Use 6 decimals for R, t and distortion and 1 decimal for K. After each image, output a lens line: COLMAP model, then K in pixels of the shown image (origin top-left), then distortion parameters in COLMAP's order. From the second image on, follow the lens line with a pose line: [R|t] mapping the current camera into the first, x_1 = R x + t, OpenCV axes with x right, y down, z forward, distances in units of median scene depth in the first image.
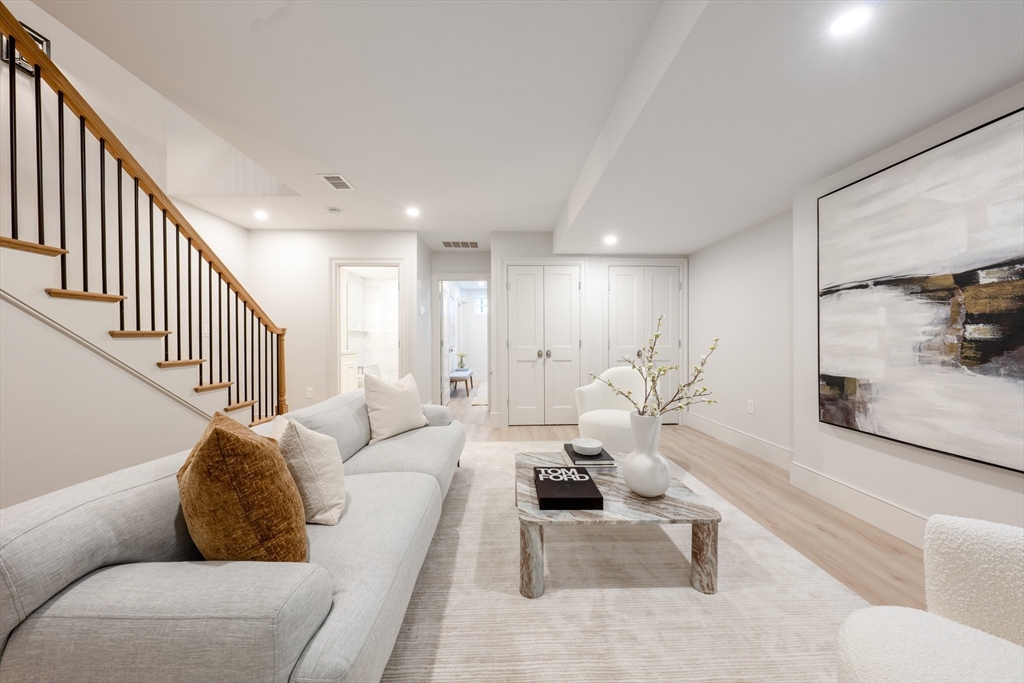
lens RADIAL K [[344.9, 0, 513.8], [0, 344.9, 341.4], [0, 0, 1]] dist [-0.000457, -0.000010]
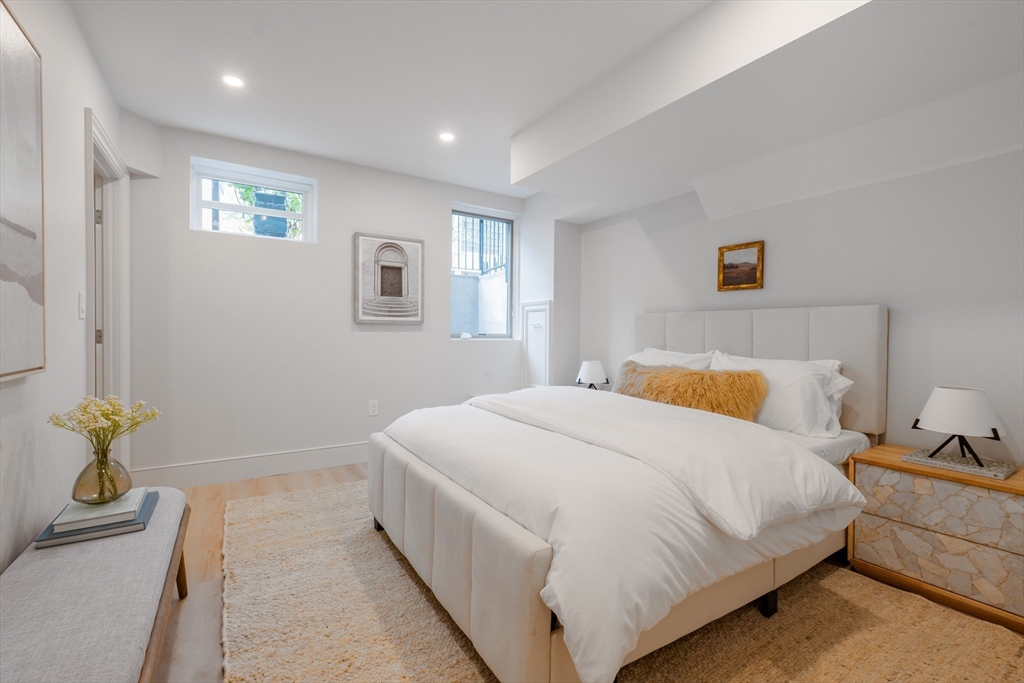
lens RADIAL K [[449.0, 0, 512.8], [0, 449.0, 338.6], [0, 0, 1]] dist [0.004688, 0.000326]
pose [[0.863047, 0.003146, 0.505114, -0.151316], [-0.007172, 0.999956, 0.006026, -0.006376], [-0.505073, -0.008823, 0.863031, 1.188389]]
